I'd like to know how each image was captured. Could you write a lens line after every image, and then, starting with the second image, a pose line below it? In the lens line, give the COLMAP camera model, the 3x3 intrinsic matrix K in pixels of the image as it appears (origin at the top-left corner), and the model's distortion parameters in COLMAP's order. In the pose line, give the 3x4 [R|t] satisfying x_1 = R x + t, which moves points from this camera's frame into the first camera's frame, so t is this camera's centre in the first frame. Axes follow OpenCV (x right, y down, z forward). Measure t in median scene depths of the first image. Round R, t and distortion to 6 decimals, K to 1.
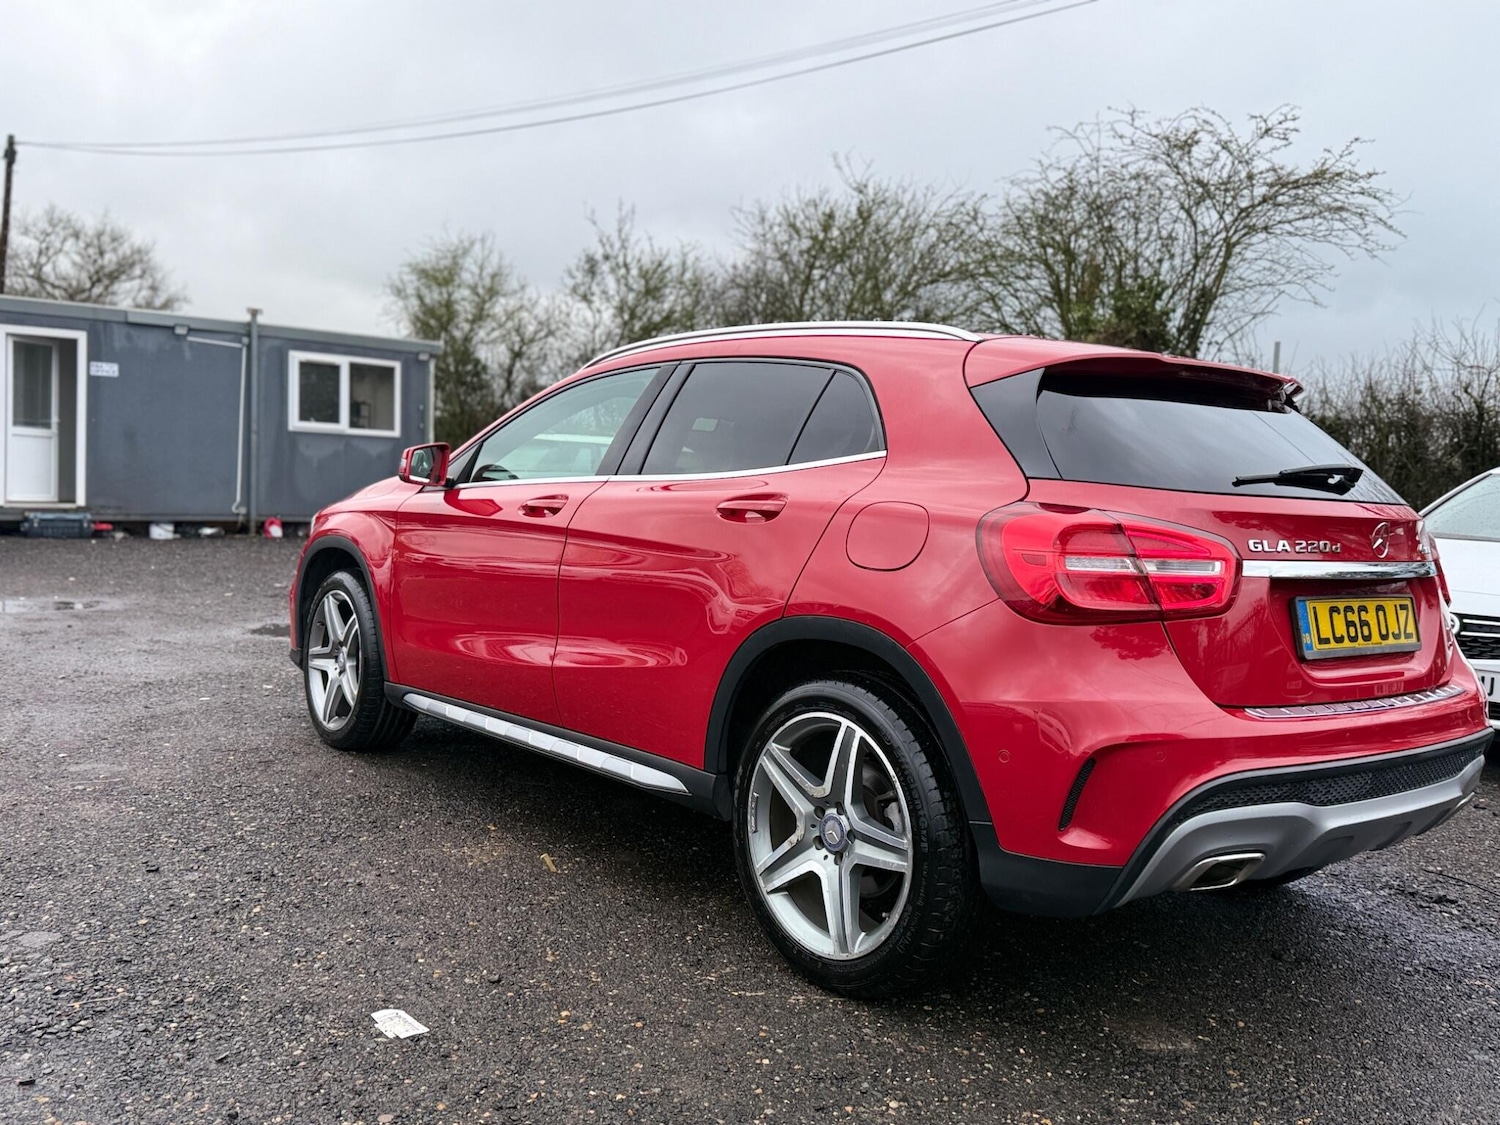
lens RADIAL K [[1305.7, 0, 761.2], [0, 1305.7, 551.2], [0, 0, 1]] dist [0.124614, -0.215381]
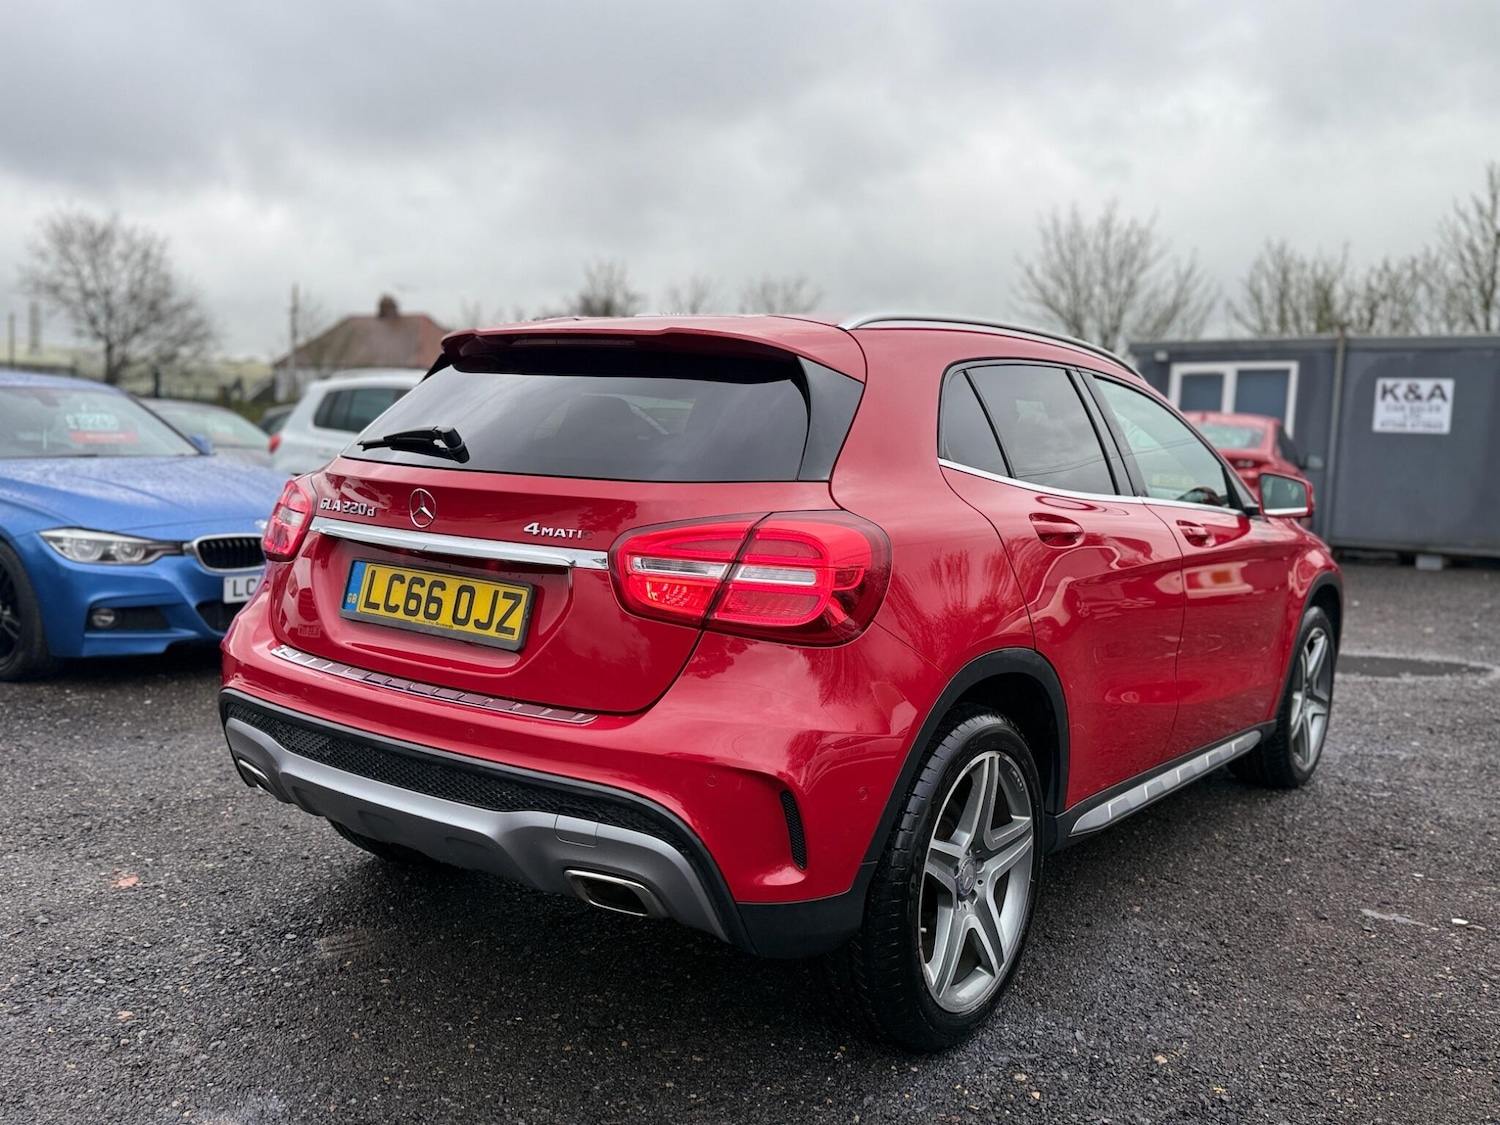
lens RADIAL K [[1305.7, 0, 762.5], [0, 1305.7, 557.4], [0, 0, 1]] dist [0.124614, -0.215381]
pose [[0.243357, 0.053409, -0.968465, 1.211599], [-0.081956, 0.996044, 0.034336, -0.021714], [0.966468, 0.071015, 0.246772, 0.865996]]
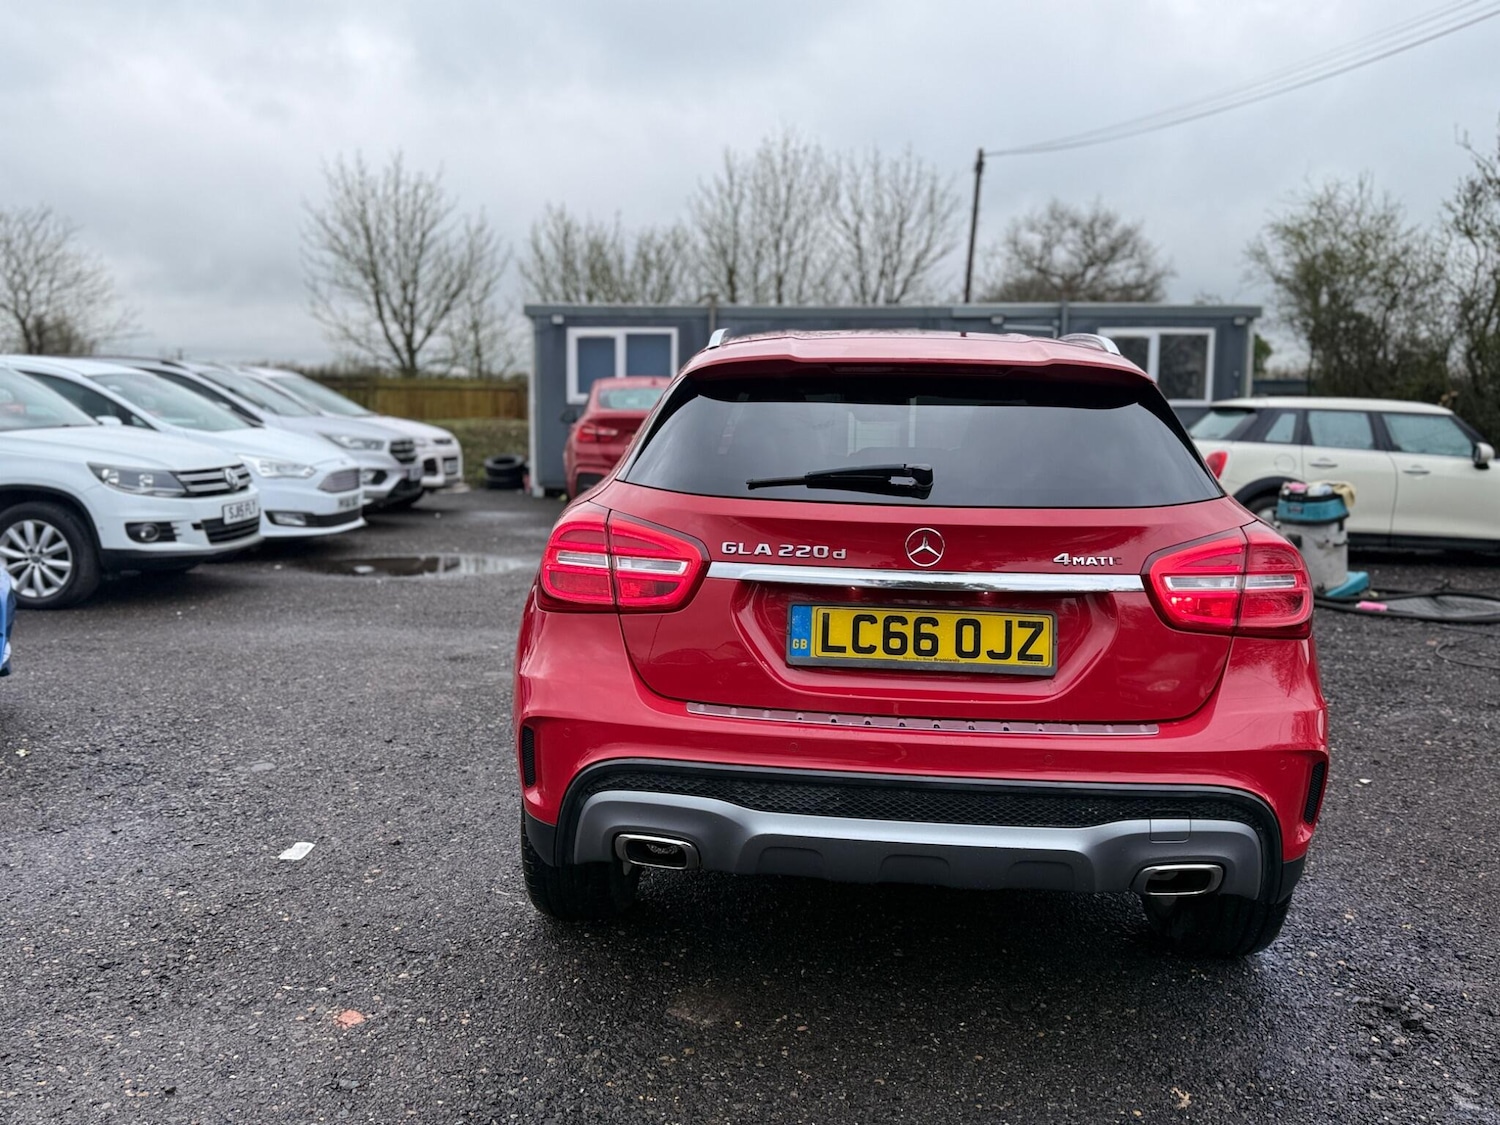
lens RADIAL K [[1305.7, 0, 759.8], [0, 1305.7, 551.4], [0, 0, 1]] dist [0.124614, -0.215381]
pose [[0.727004, 0.042232, -0.685333, 0.867001], [-0.021851, 0.999024, 0.038383, -0.032698], [0.686285, -0.012929, 0.727218, 0.223936]]
